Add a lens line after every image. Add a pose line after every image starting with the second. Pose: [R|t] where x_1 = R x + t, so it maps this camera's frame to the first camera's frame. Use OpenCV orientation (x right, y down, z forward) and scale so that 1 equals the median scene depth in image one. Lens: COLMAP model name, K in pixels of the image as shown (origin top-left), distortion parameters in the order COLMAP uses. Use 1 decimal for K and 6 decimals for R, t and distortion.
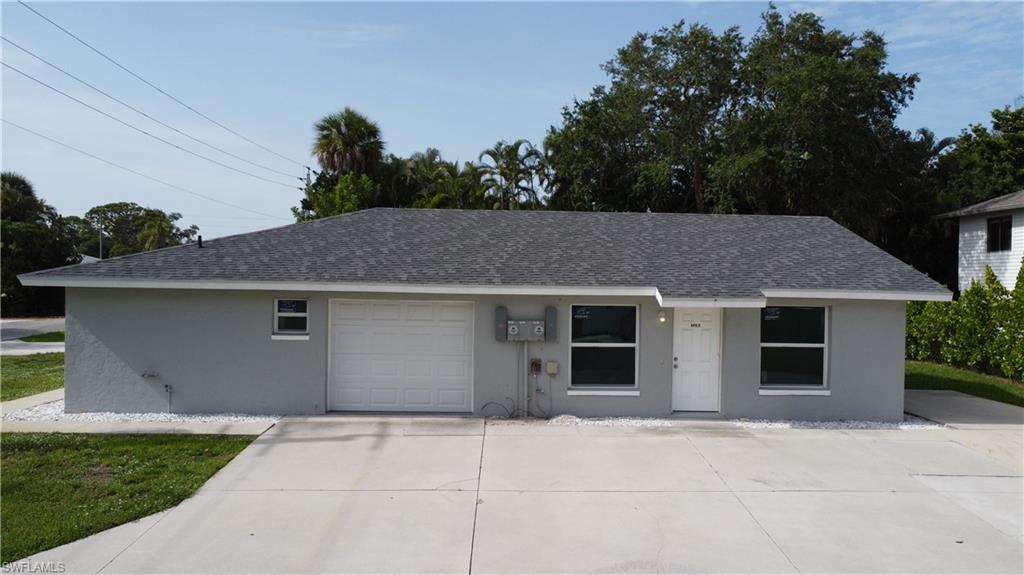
lens RADIAL K [[771.5, 0, 520.2], [0, 771.5, 284.1], [0, 0, 1]] dist [-0.000814, -0.004508]
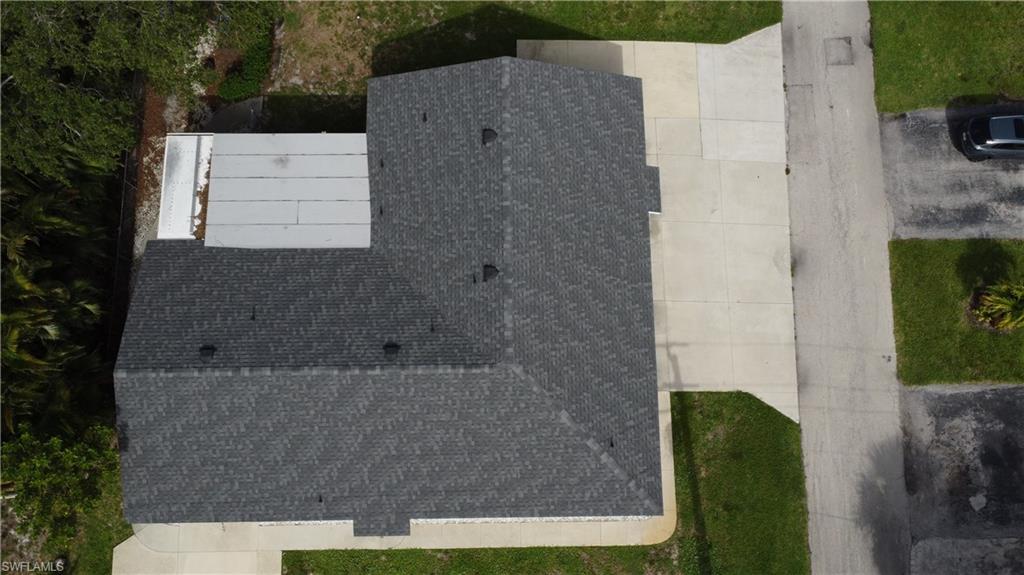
lens RADIAL K [[771.5, 0, 520.2], [0, 771.5, 284.1], [0, 0, 1]] dist [-0.000814, -0.004508]
pose [[0.028429, -0.983396, 0.179230, -0.381828], [-0.017941, 0.178772, 0.983727, -1.896354], [-0.999435, -0.031182, -0.012561, 1.272196]]
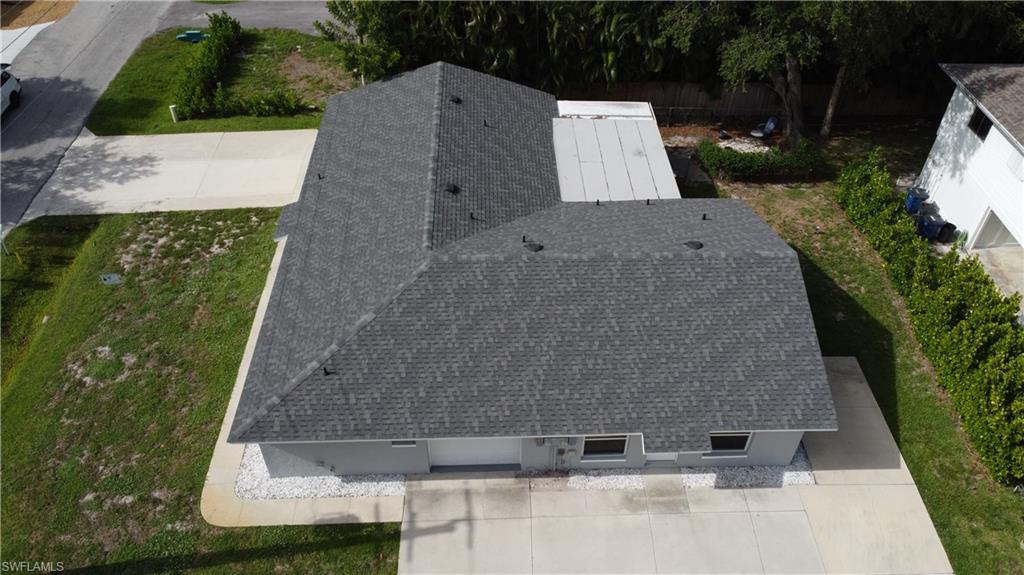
lens RADIAL K [[771.5, 0, 520.2], [0, 771.5, 284.1], [0, 0, 1]] dist [-0.000814, -0.004508]
pose [[0.999997, 0.001807, 0.001451, -0.063053], [-0.002314, 0.743149, 0.669122, -1.141132], [0.000131, -0.669123, 0.743151, 0.060386]]
